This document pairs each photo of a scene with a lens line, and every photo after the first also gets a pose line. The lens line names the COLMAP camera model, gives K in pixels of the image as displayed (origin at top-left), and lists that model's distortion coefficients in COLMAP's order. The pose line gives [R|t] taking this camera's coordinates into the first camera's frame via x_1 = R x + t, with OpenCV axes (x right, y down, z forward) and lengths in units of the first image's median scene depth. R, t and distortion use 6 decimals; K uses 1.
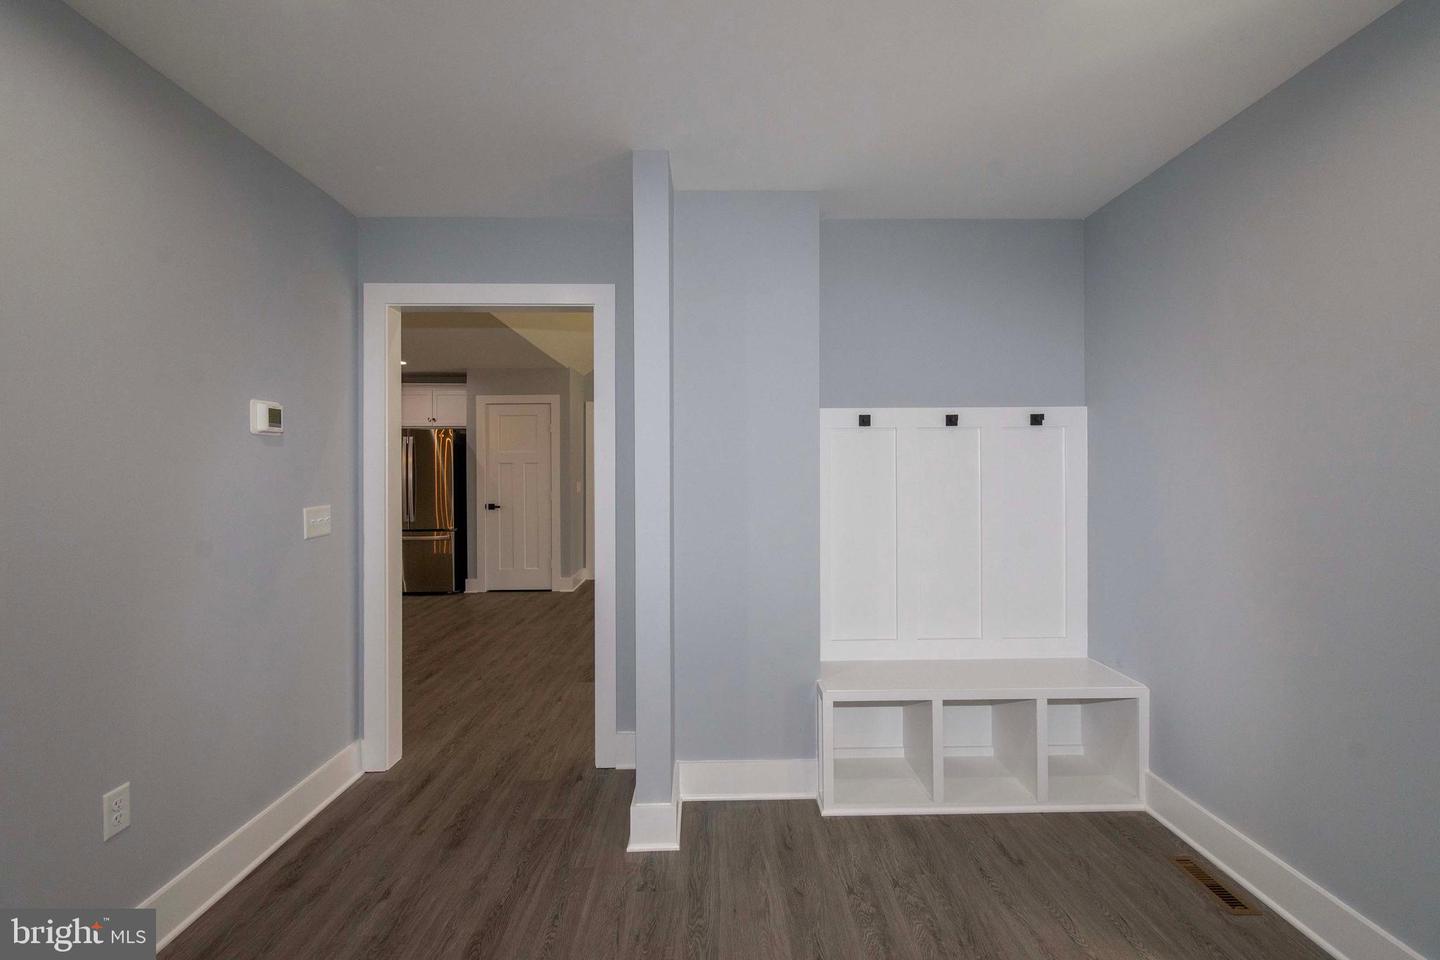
lens RADIAL K [[636.9, 0, 733.5], [0, 636.9, 484.8], [0, 0, 1]] dist [-0.000772, 0.000131]
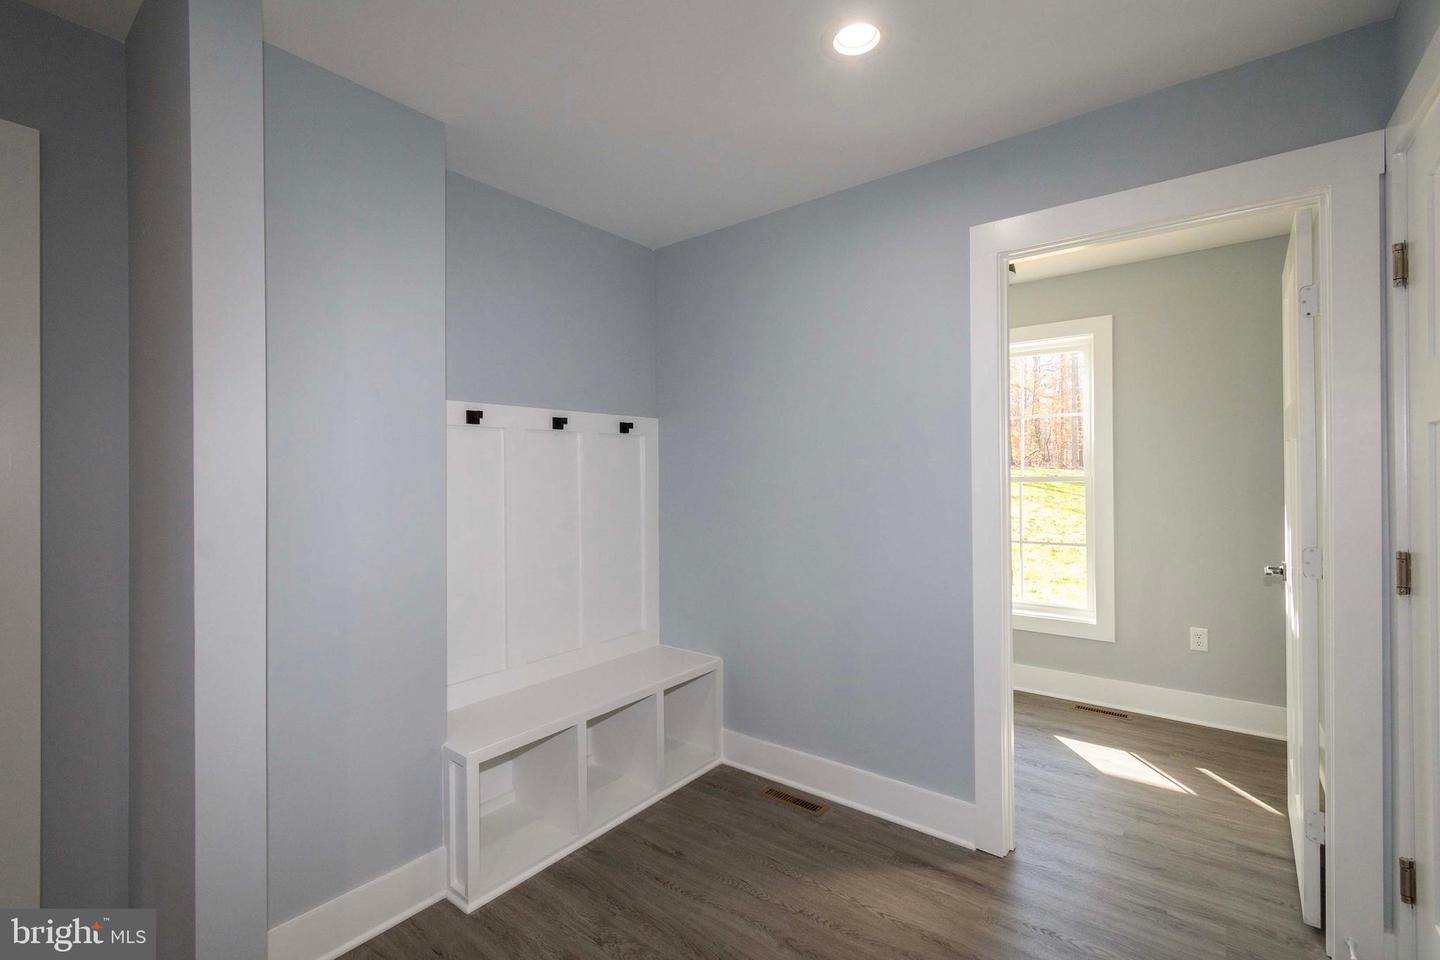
lens RADIAL K [[636.9, 0, 724.0], [0, 636.9, 474.5], [0, 0, 1]] dist [-0.000772, 0.000131]
pose [[0.617513, 0.000285, 0.786561, -0.290783], [0.003587, 0.999989, -0.003179, -0.024441], [-0.786553, 0.004785, 0.617505, 0.258493]]
